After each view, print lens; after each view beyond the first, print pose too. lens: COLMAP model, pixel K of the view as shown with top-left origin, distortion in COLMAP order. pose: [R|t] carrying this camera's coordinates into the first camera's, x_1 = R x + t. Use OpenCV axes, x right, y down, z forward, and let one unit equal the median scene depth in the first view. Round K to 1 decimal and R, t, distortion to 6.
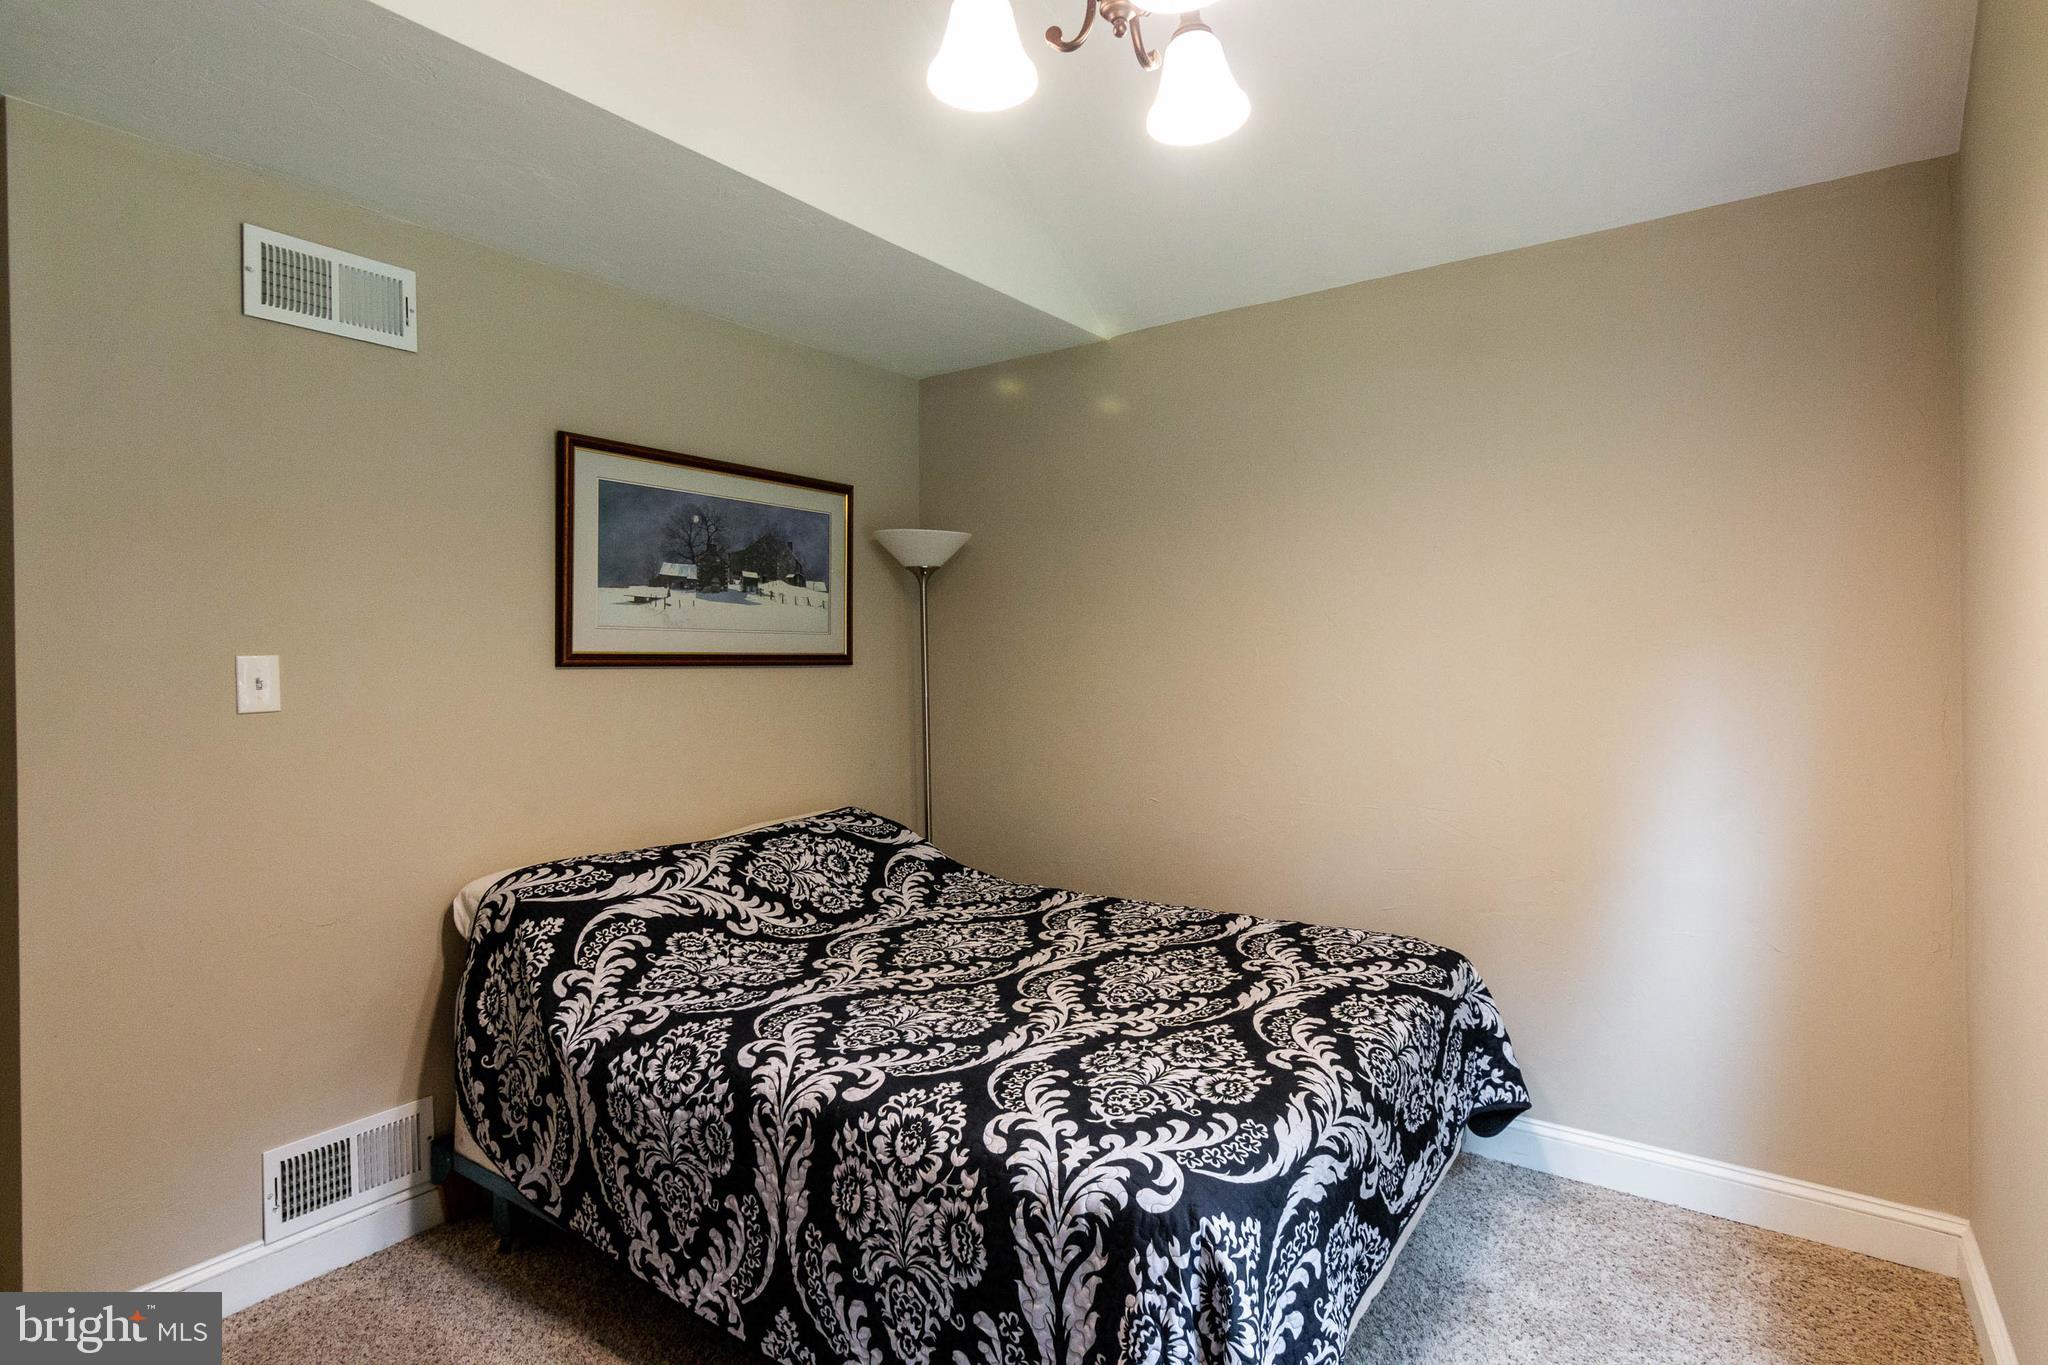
lens RADIAL K [[1056.5, 0, 1024.0], [0, 1056.5, 682.5], [0, 0, 1]] dist [-0.002986, -0.000885]
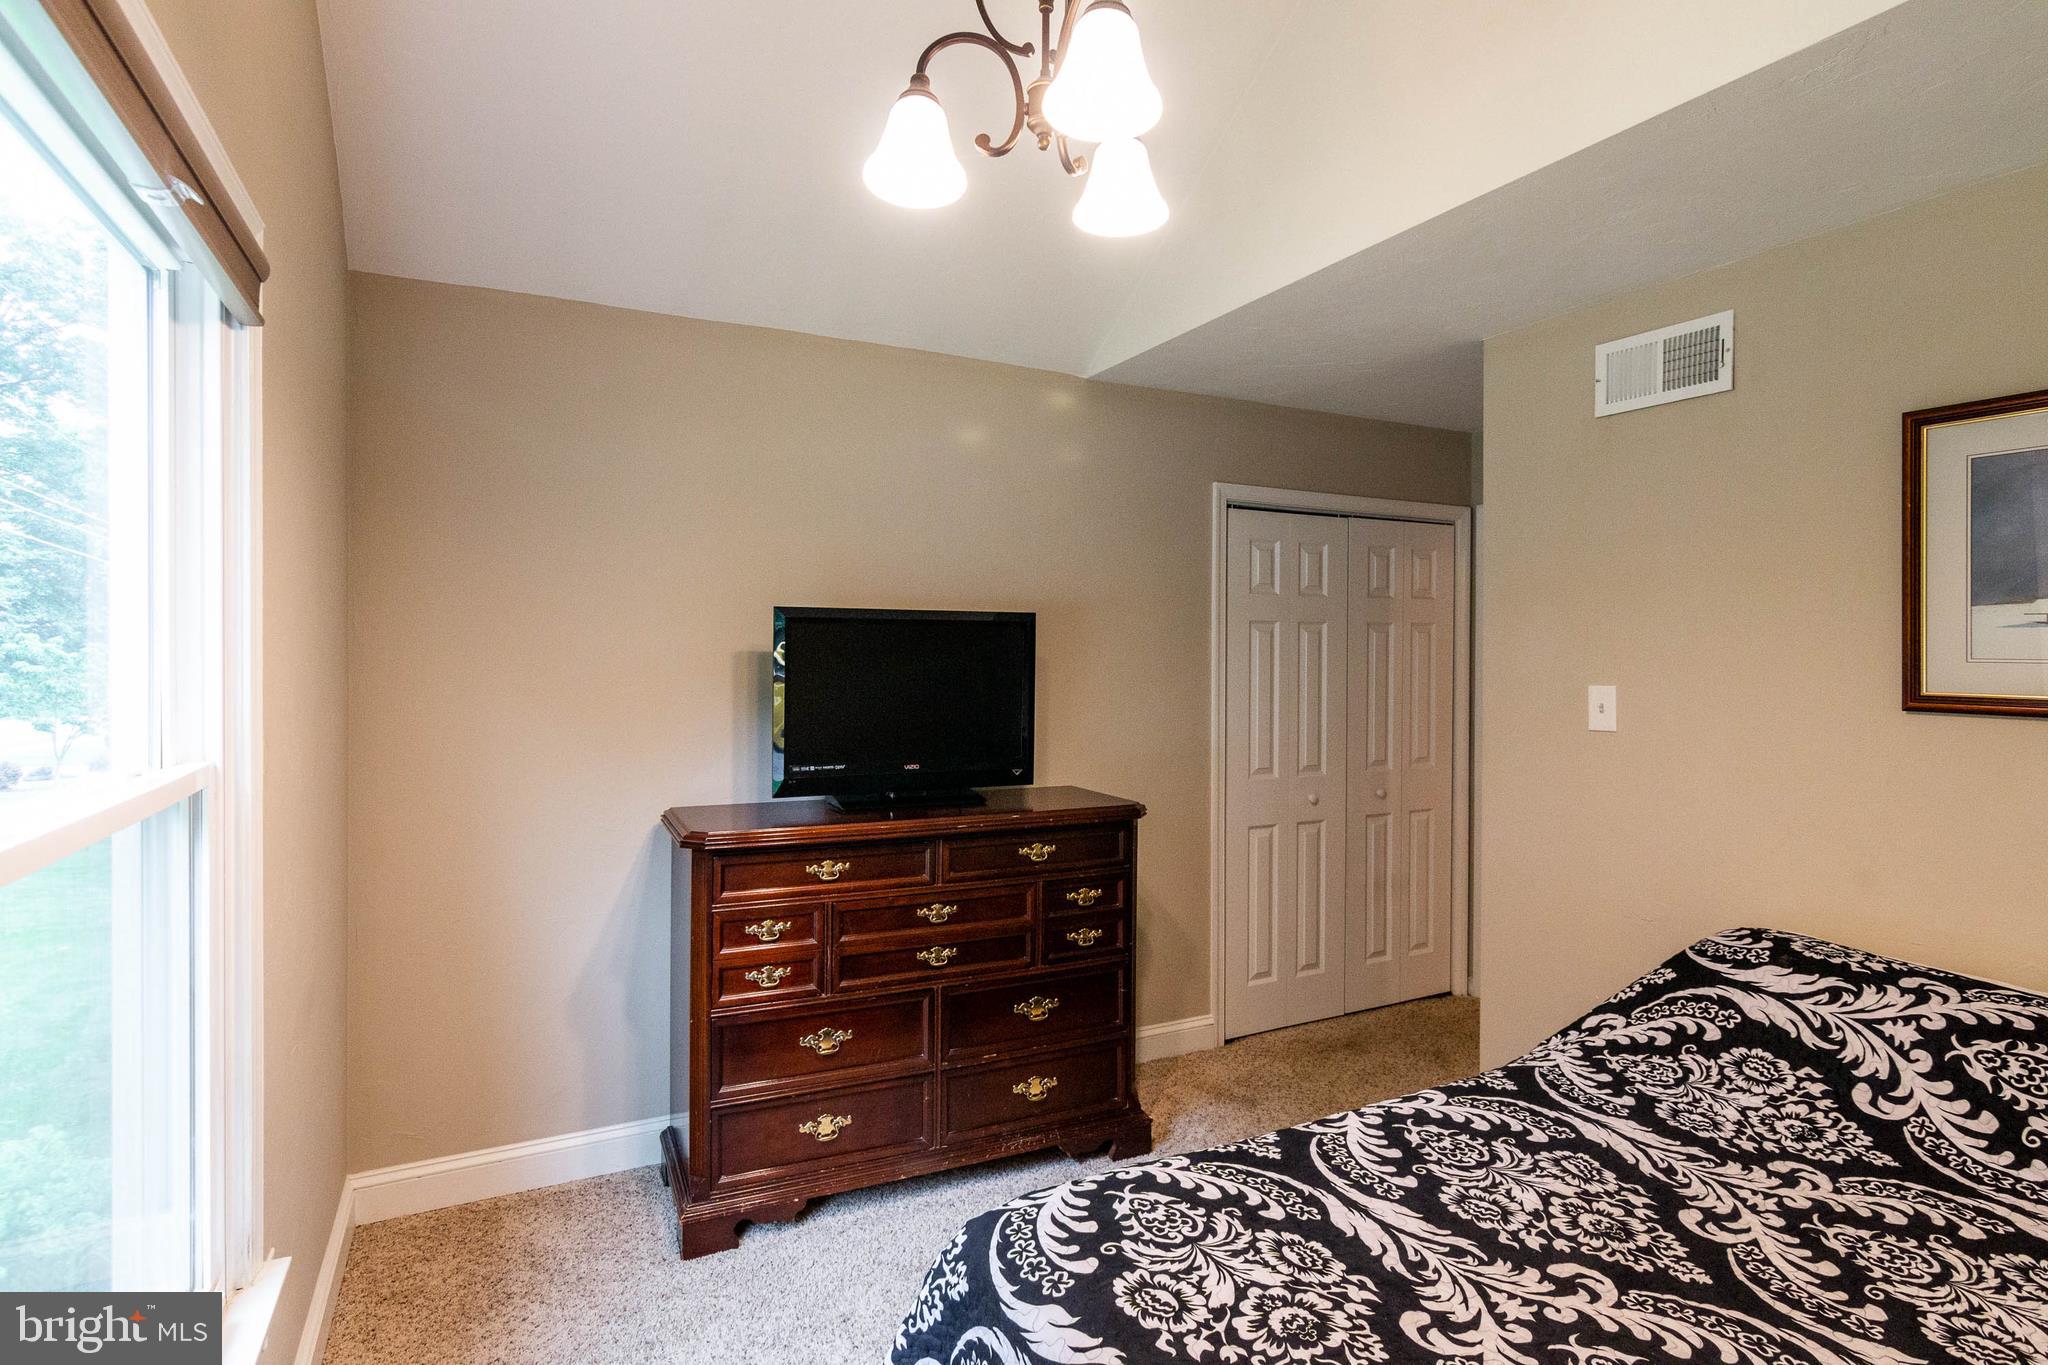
lens RADIAL K [[1048.1, 0, 1037.9], [0, 1048.1, 684.0], [0, 0, 1]] dist [-0.000565, -0.000539]
pose [[-0.454727, 0.034078, -0.889979, 0.691190], [-0.019909, 0.998629, 0.048410, -0.074775], [0.890408, 0.039732, -0.453425, 0.966961]]
